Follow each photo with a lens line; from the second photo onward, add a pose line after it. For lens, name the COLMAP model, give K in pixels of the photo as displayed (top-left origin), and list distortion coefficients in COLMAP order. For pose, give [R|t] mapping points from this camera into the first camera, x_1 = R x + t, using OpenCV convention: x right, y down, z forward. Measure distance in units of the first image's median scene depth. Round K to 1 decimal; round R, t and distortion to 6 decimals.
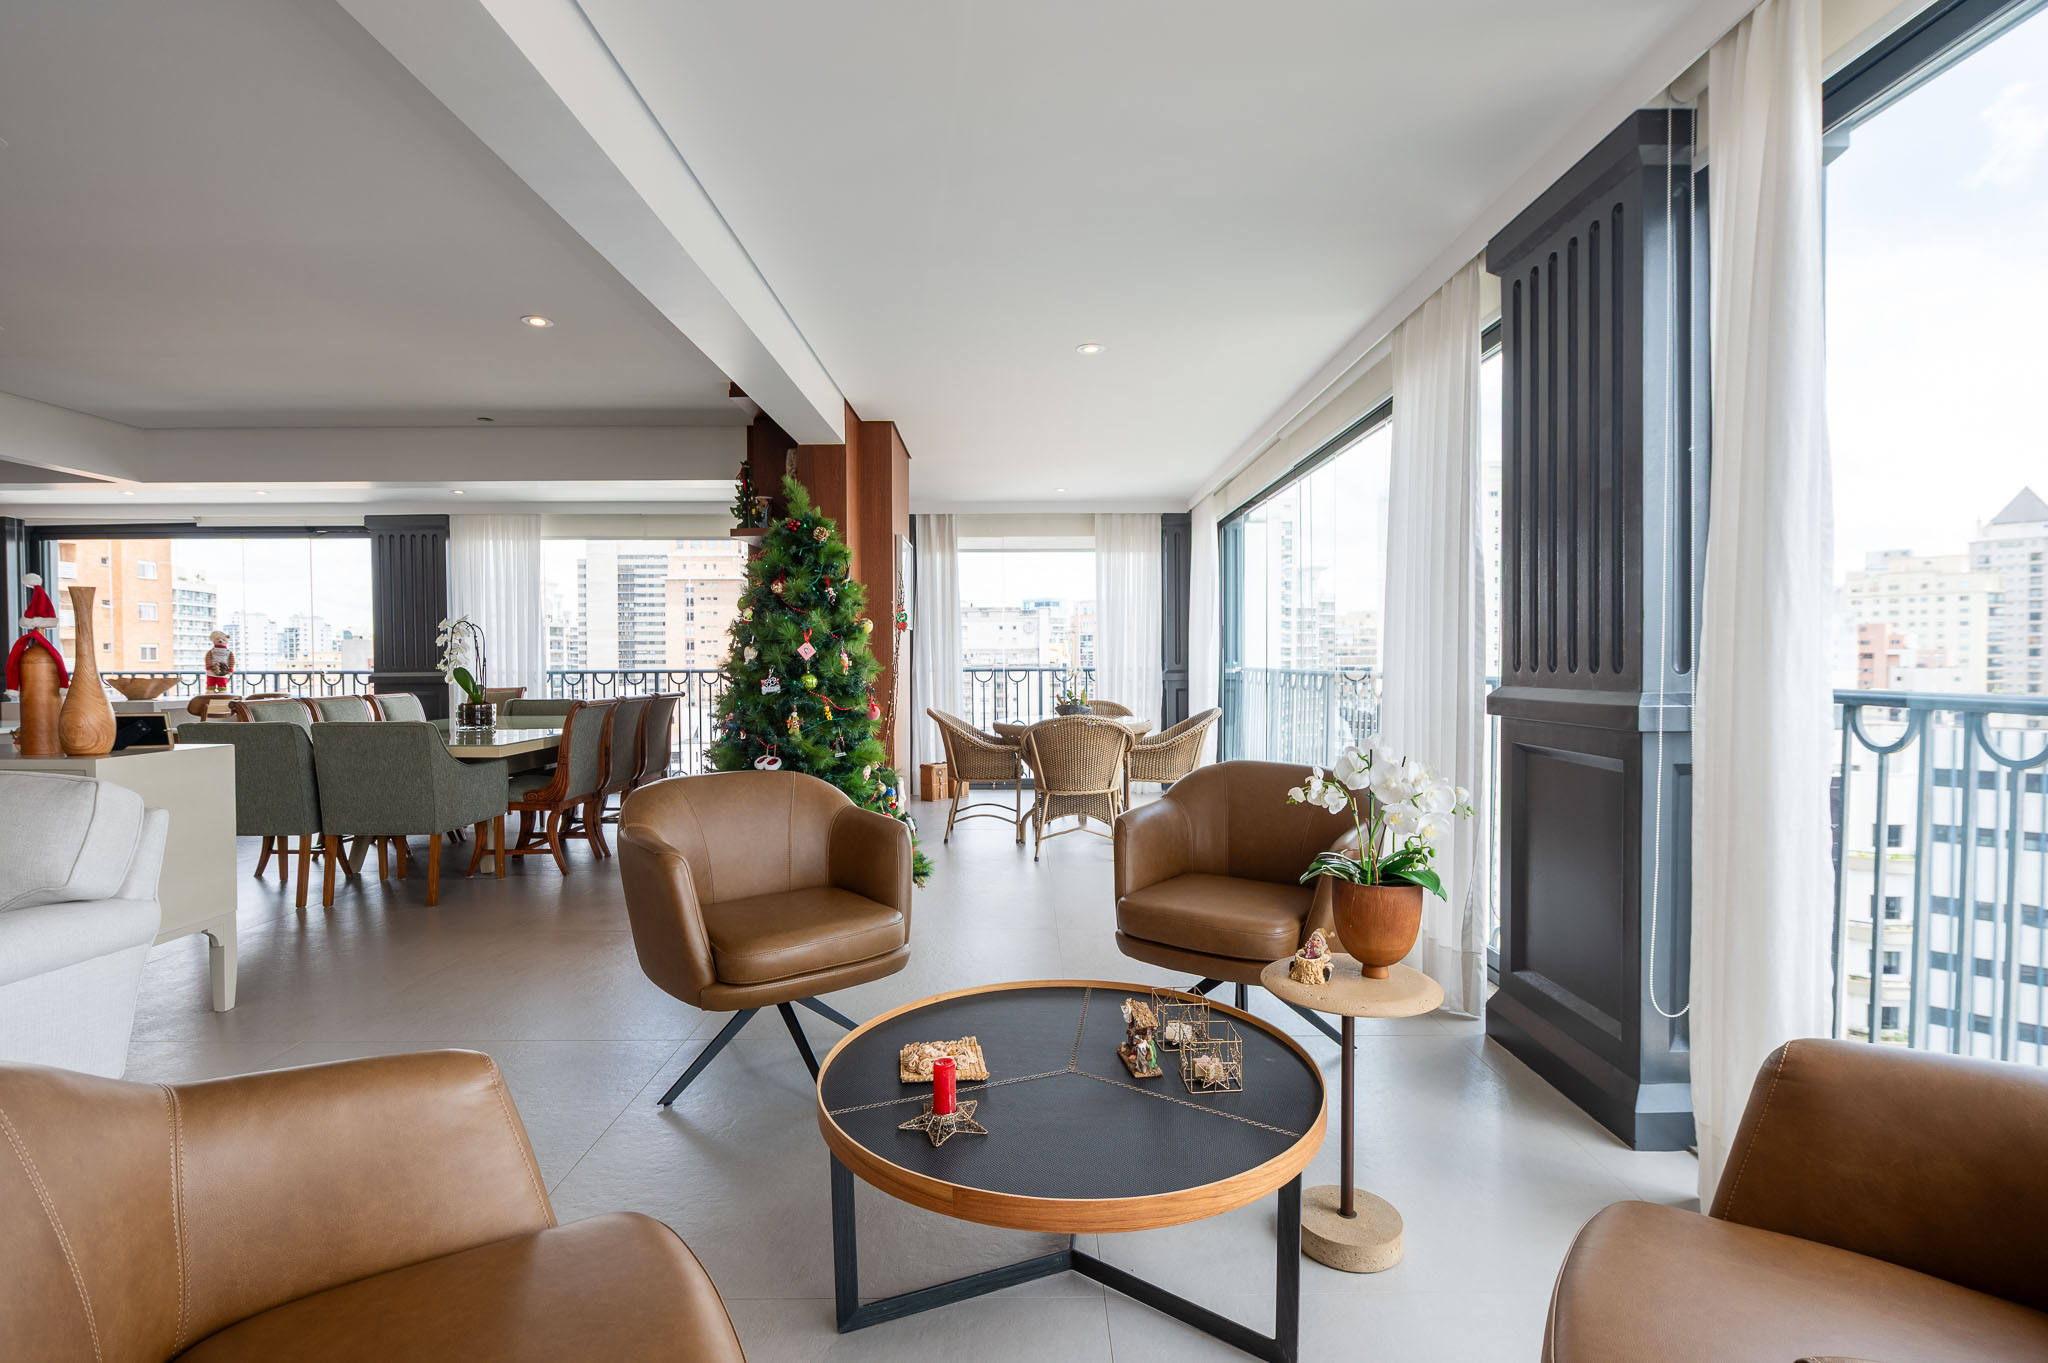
lens RADIAL K [[960.0, 0, 1024.0], [0, 960.0, 681.5], [0, 0, 1]] dist [-0.013259, -0.000303]
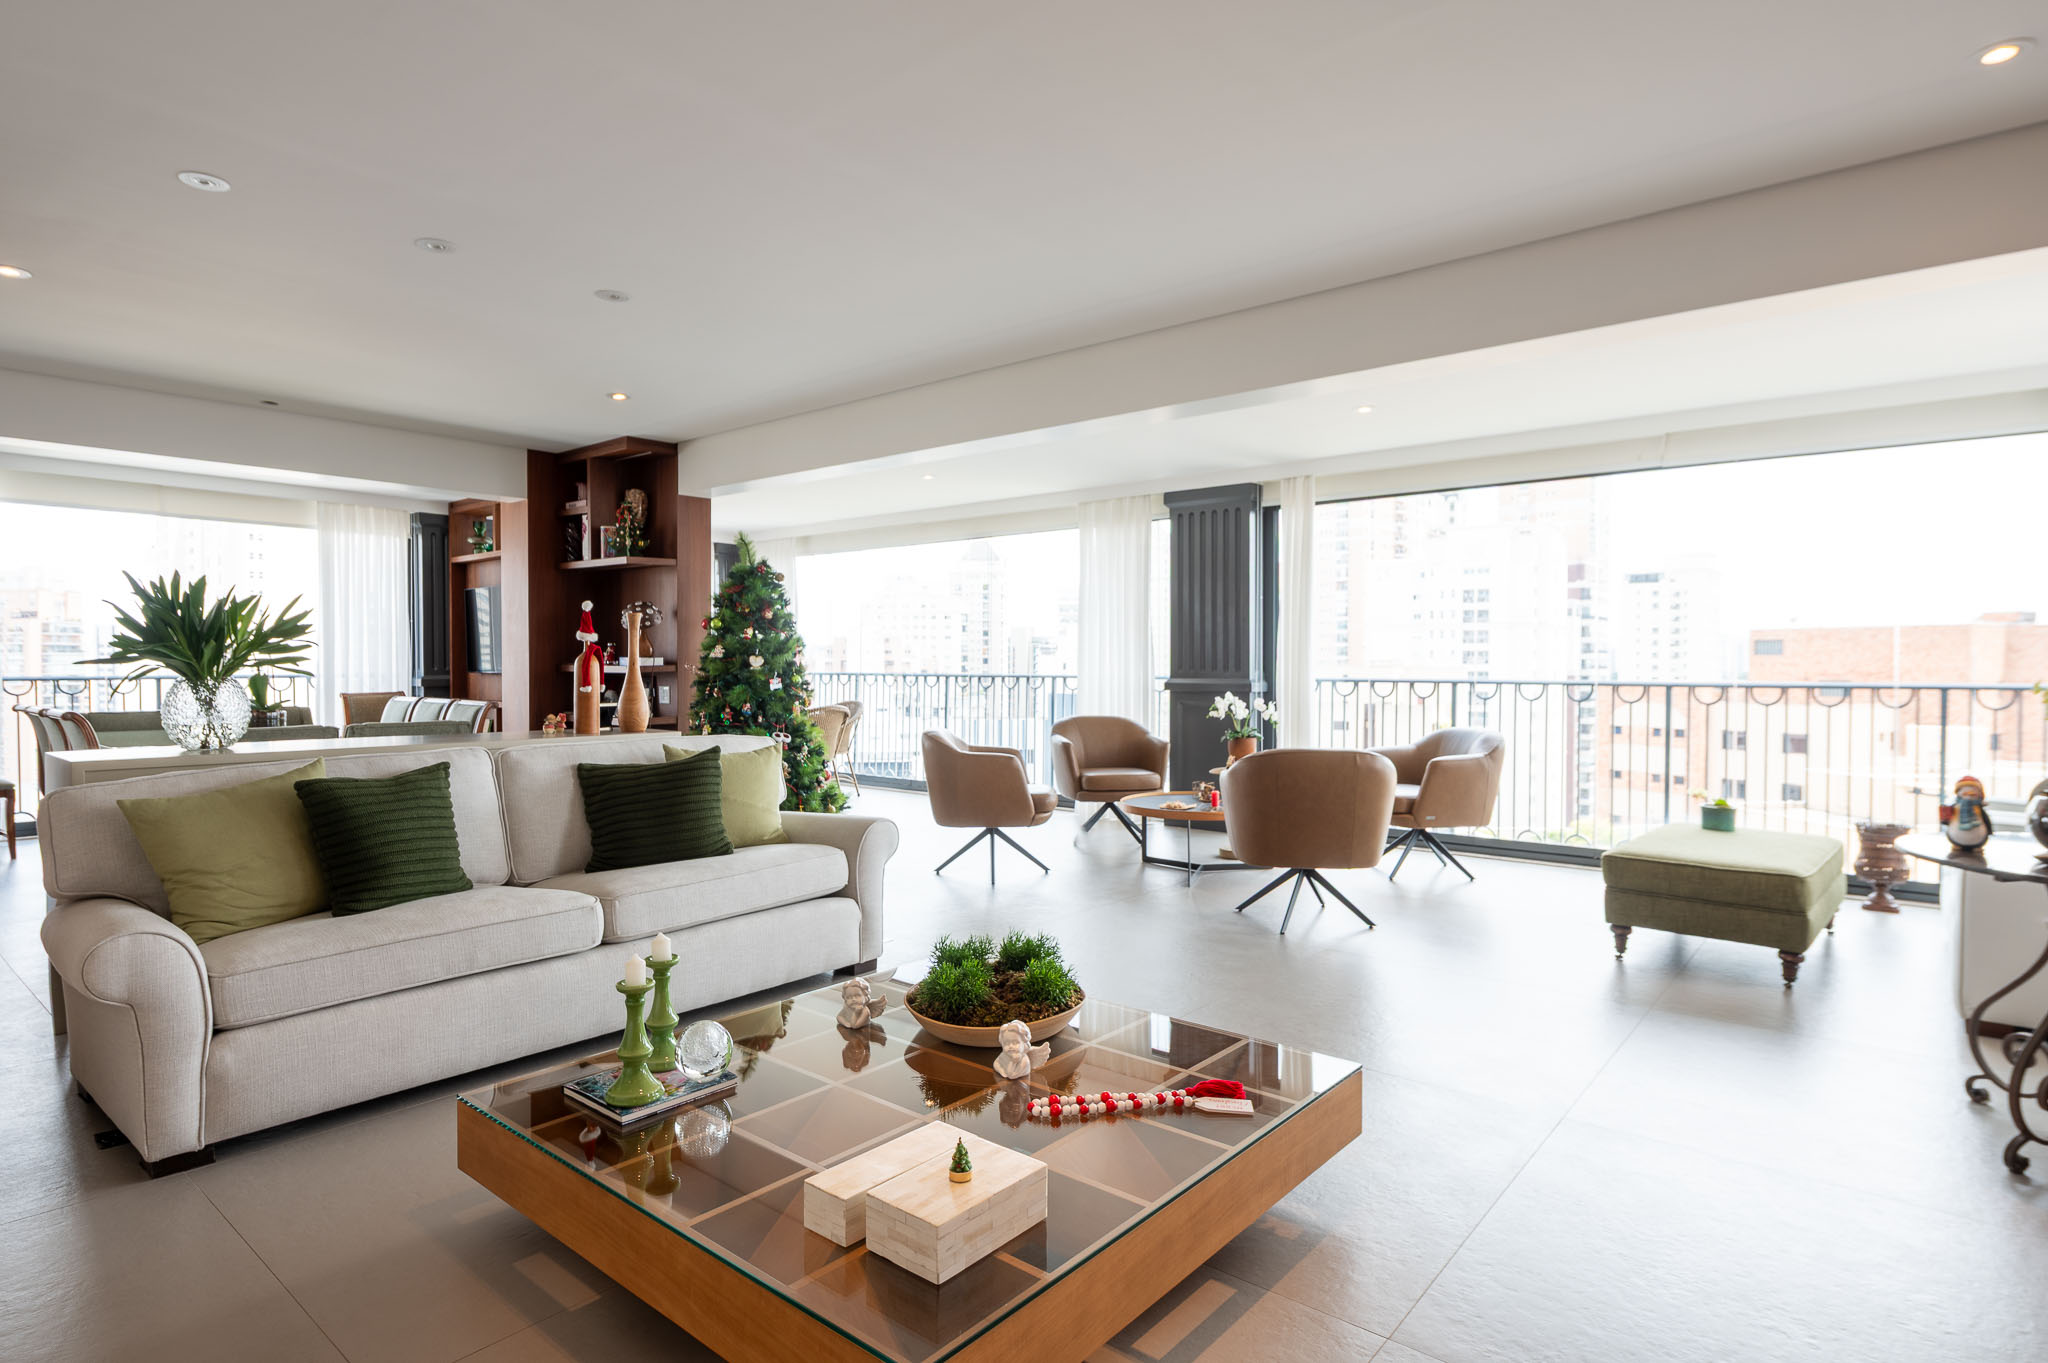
lens RADIAL K [[1089.3, 0, 1034.3], [0, 1089.3, 672.6], [0, 0, 1]] dist [0.000175, -0.000899]
pose [[0.642370, -0.001101, 0.766394, -1.259980], [0.013298, 0.999864, -0.009710, 0.008751], [-0.766279, 0.016429, 0.642298, -0.337048]]
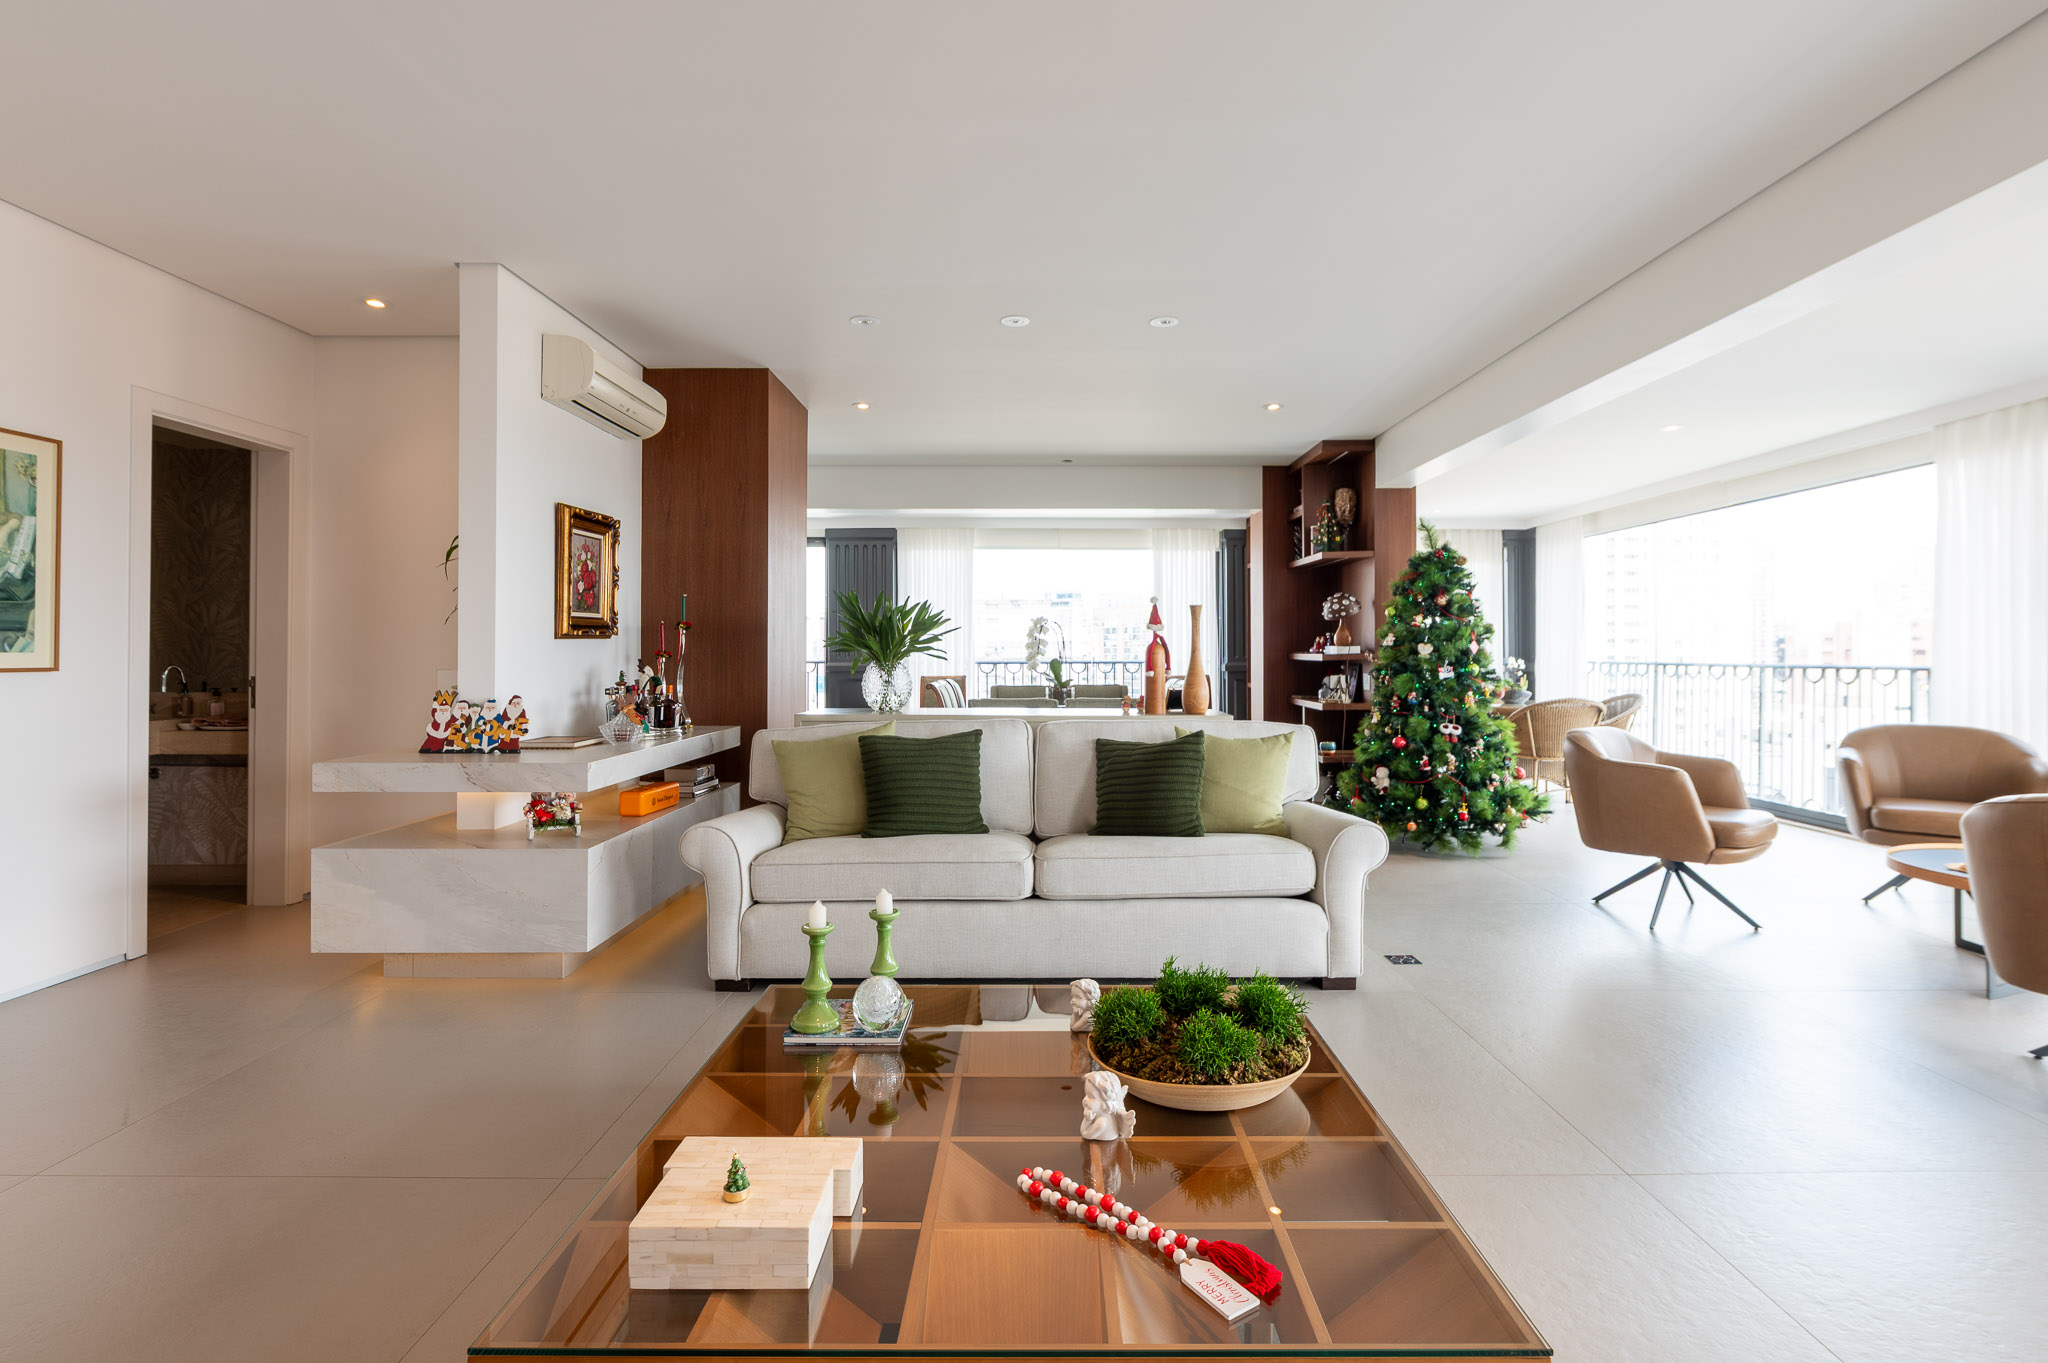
lens RADIAL K [[981.3, 0, 1036.2], [0, 981.3, 641.3], [0, 0, 1]] dist [-0.001922, -0.000089]
pose [[0.999967, 0.004019, -0.007072, -0.838781], [-0.004259, 0.999402, -0.034310, 0.010574], [0.006930, 0.034339, 0.999386, -0.402655]]
